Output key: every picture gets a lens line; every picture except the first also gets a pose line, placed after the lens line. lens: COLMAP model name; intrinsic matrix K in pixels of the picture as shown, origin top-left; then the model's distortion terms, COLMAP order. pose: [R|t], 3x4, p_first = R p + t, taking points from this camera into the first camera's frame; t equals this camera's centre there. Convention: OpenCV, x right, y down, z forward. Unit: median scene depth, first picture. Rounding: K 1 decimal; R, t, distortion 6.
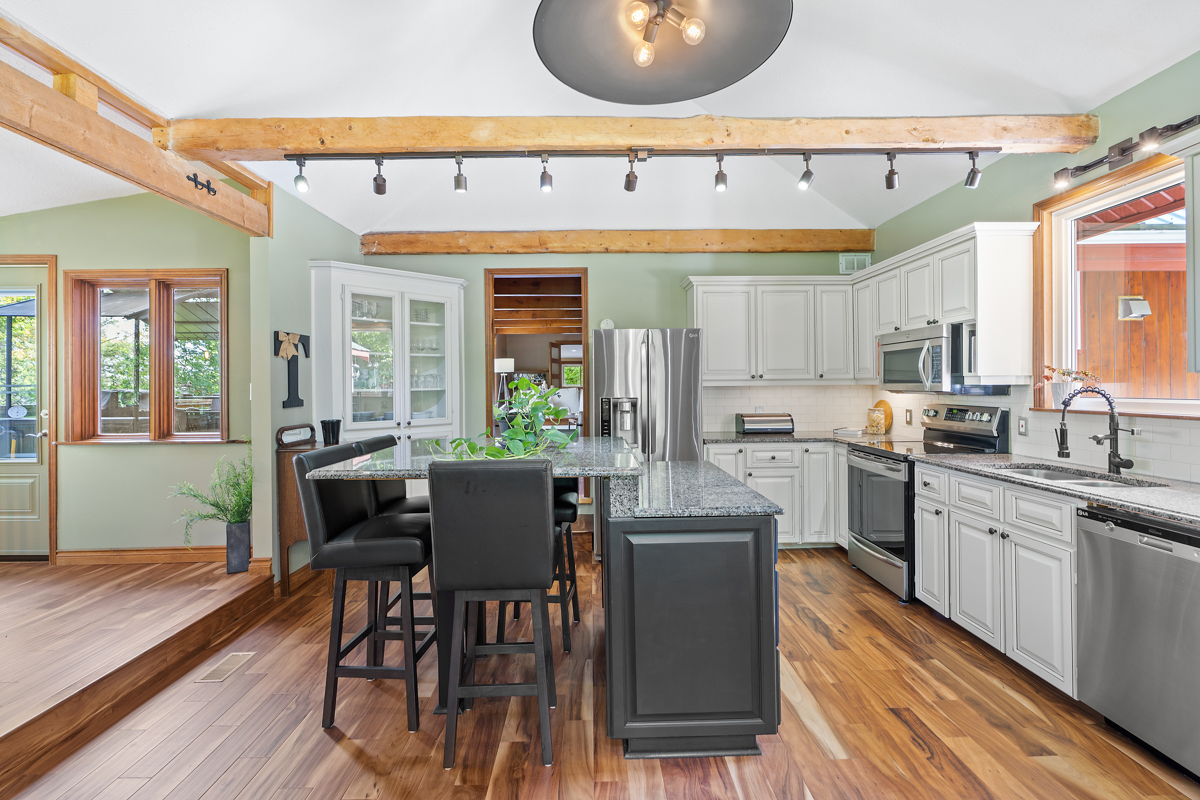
lens RADIAL K [[543.1, 0, 600.7], [0, 543.1, 389.6], [0, 0, 1]] dist [-0.009658, 0.002567]
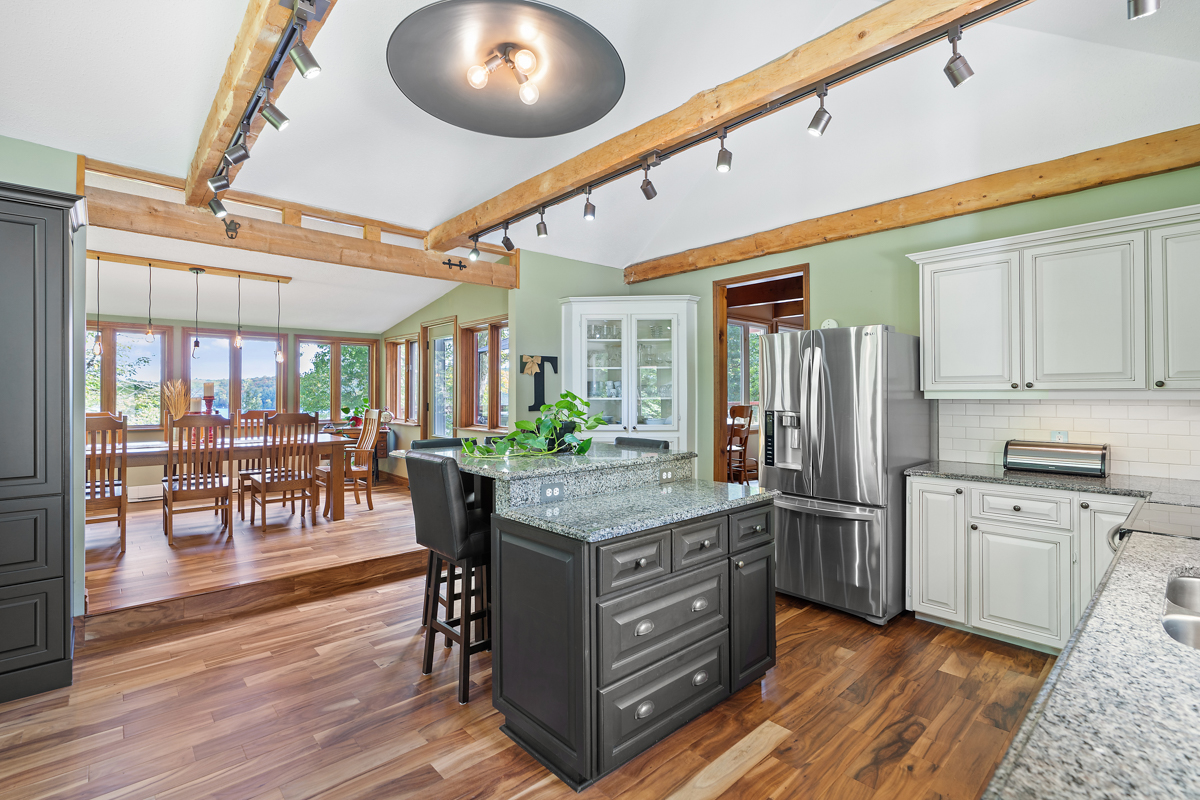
lens RADIAL K [[543.1, 0, 603.9], [0, 543.1, 397.3], [0, 0, 1]] dist [-0.009658, 0.002567]
pose [[0.668949, 0.011262, -0.743223, 0.431186], [-0.010093, 0.999931, 0.006068, -0.008463], [0.743240, 0.003442, 0.669016, 0.169286]]
